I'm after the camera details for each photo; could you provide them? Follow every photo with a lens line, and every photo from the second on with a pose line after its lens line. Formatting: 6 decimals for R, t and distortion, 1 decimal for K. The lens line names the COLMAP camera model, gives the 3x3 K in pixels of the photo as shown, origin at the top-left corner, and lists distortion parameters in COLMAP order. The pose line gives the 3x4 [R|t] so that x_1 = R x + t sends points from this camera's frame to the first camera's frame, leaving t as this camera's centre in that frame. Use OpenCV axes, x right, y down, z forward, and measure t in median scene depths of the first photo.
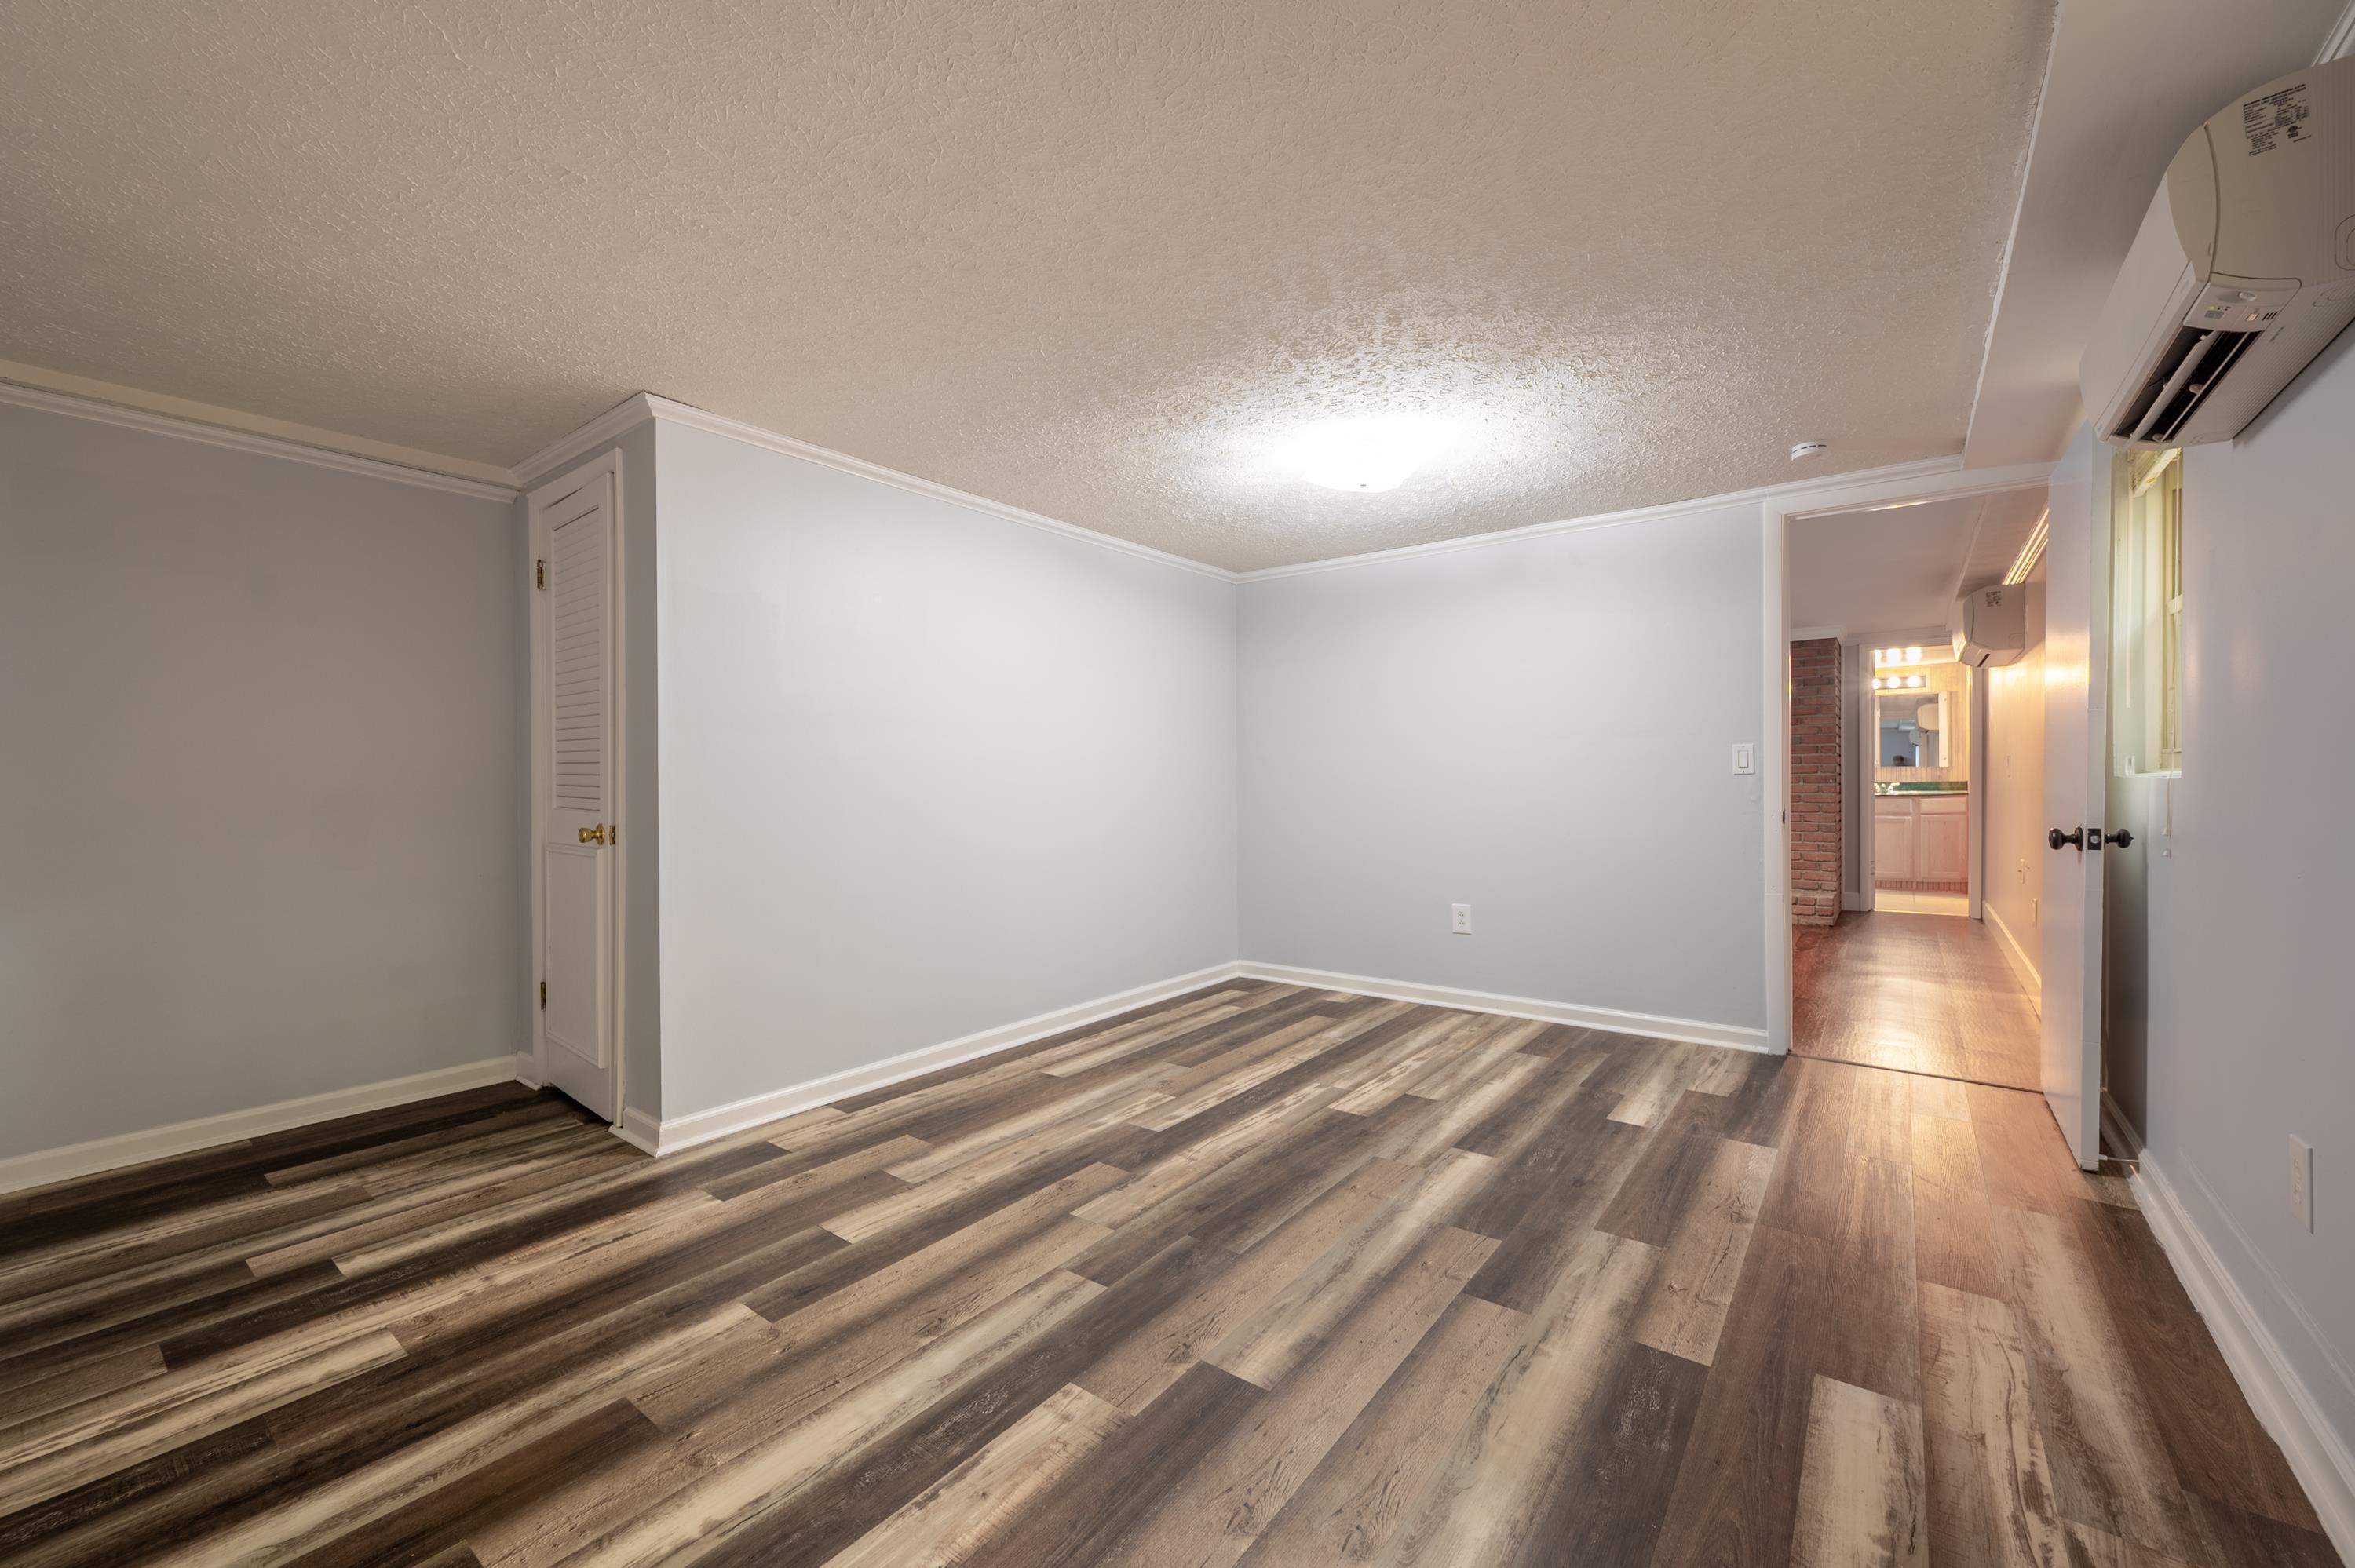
lens RADIAL K [[930.4, 0, 1180.8], [0, 930.4, 785.6], [0, 0, 1]] dist [0.000455, -0.000076]
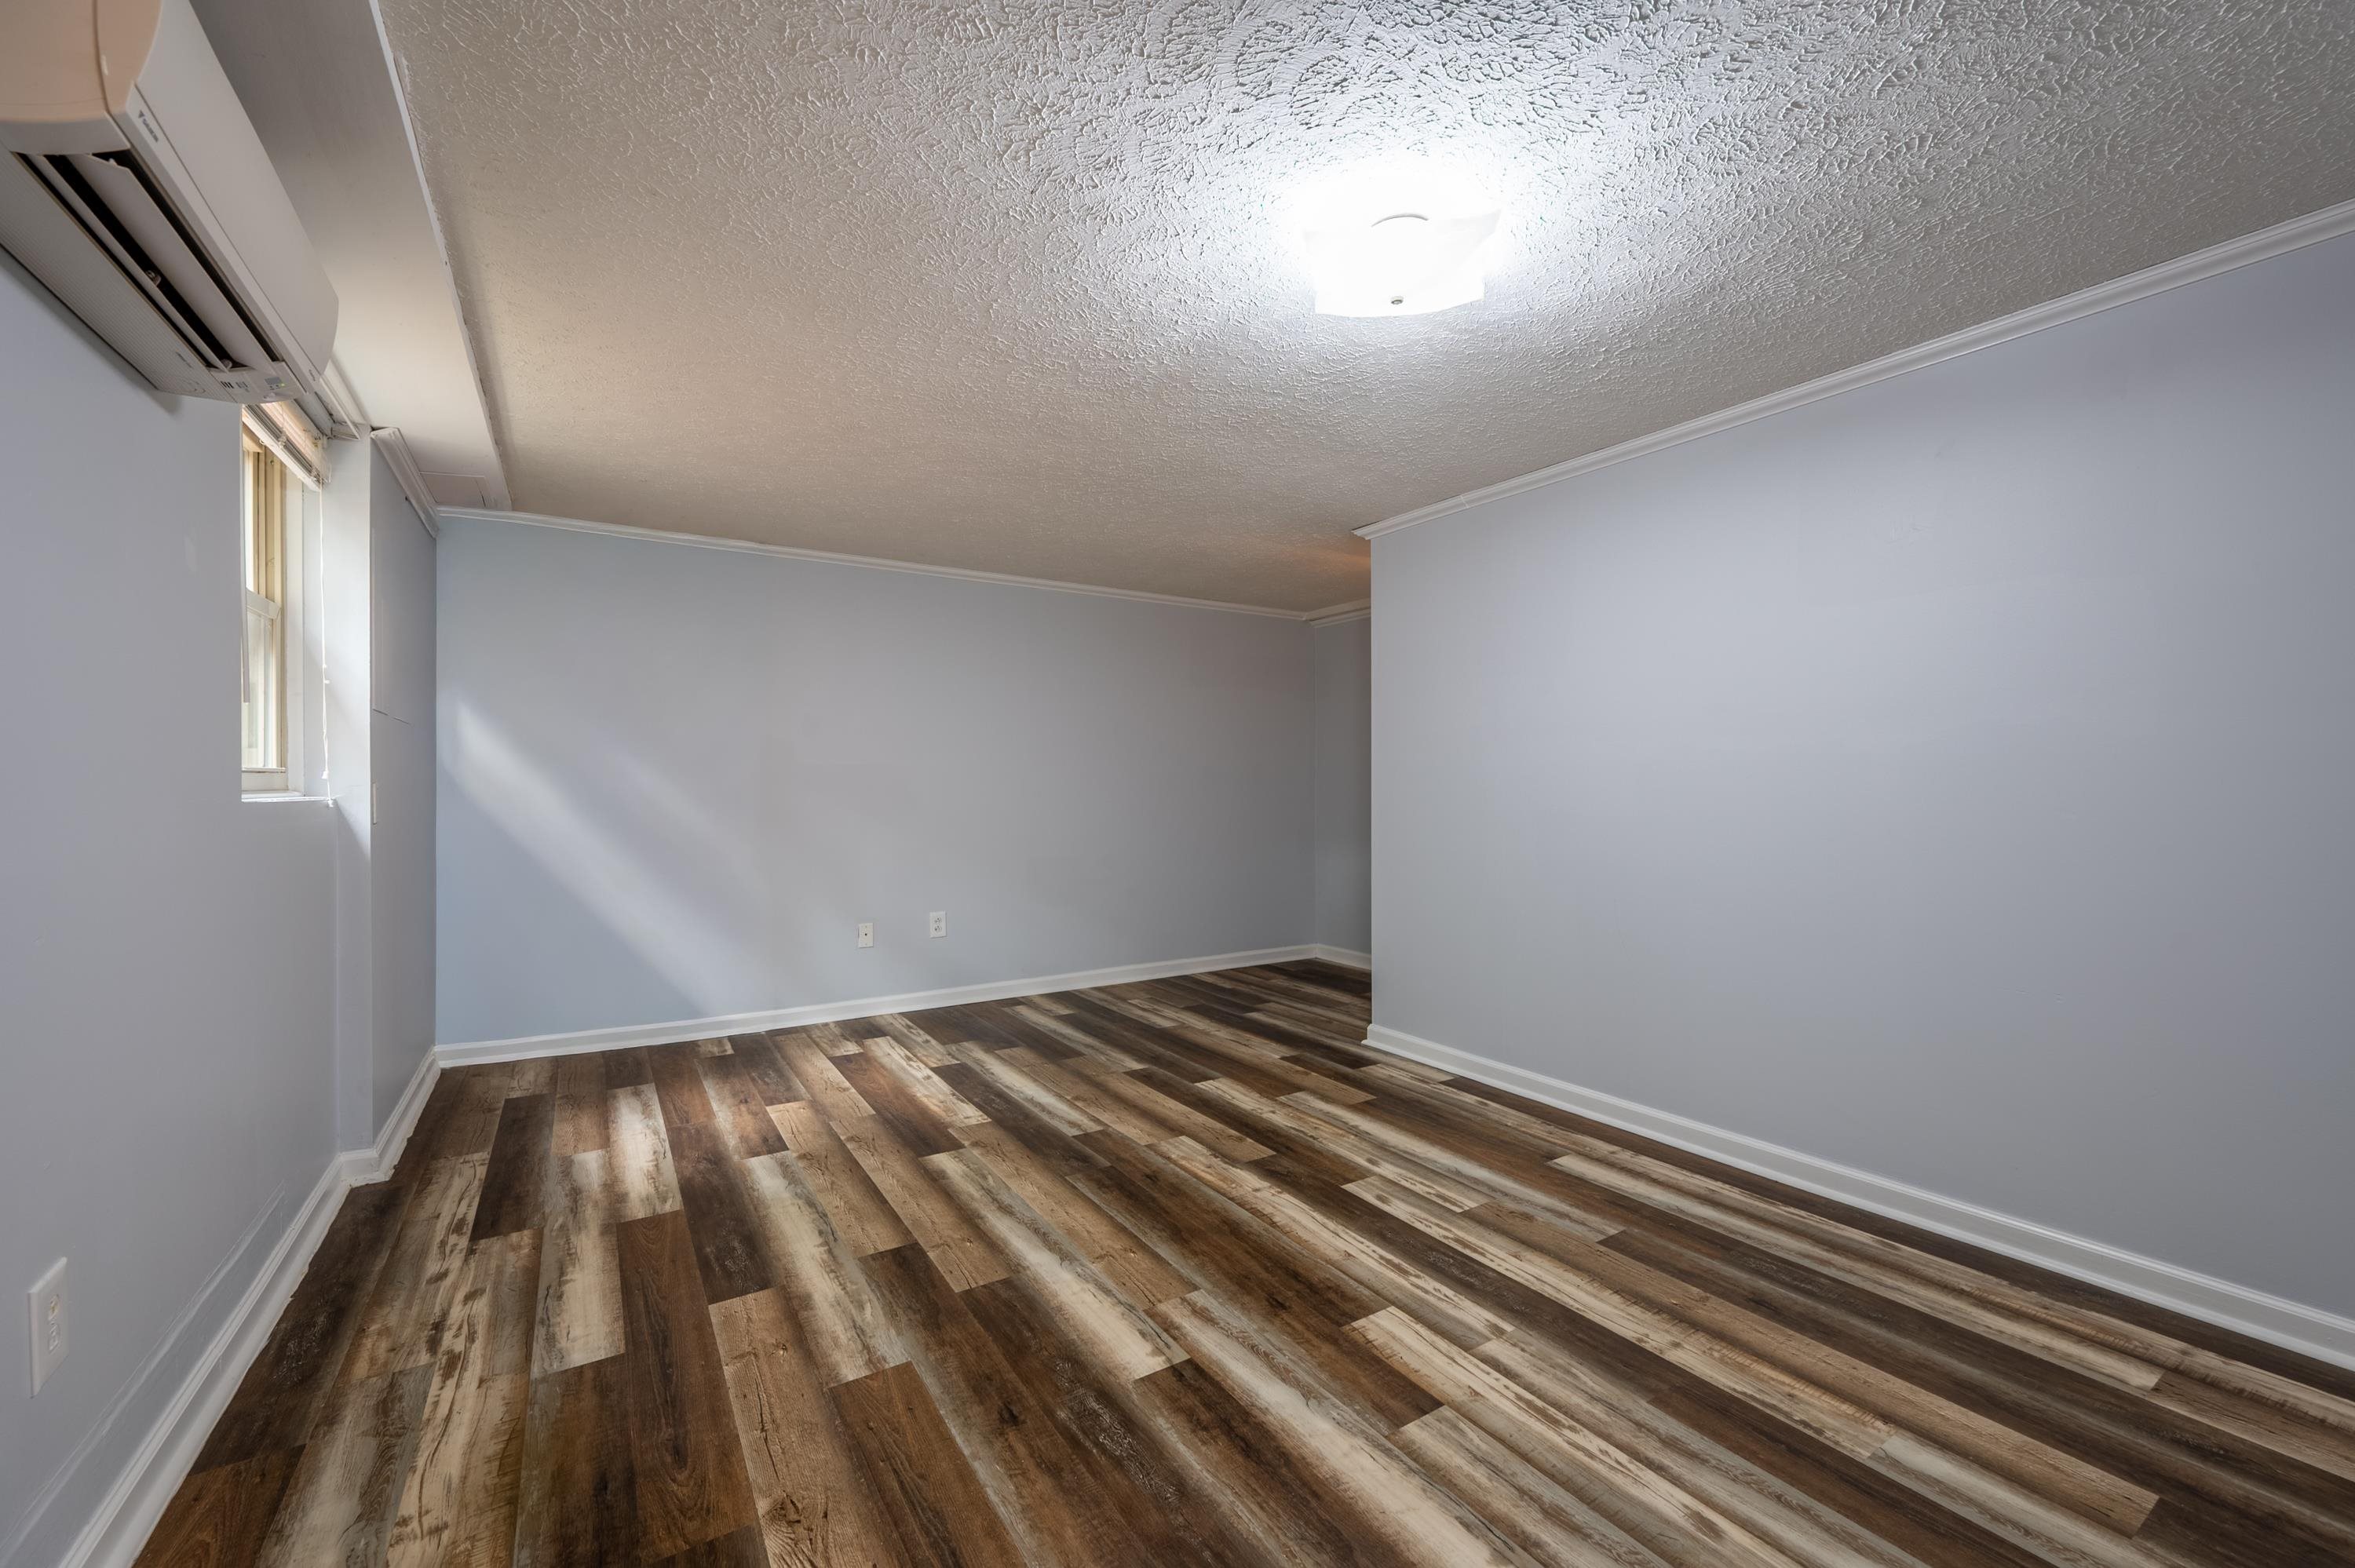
lens RADIAL K [[930.4, 0, 1180.8], [0, 930.4, 785.6], [0, 0, 1]] dist [0.000455, -0.000076]
pose [[-0.338268, 0.007100, -0.941023, 1.011507], [-0.003436, 0.999956, 0.008780, -0.023305], [0.941044, 0.006203, -0.338228, 1.349747]]
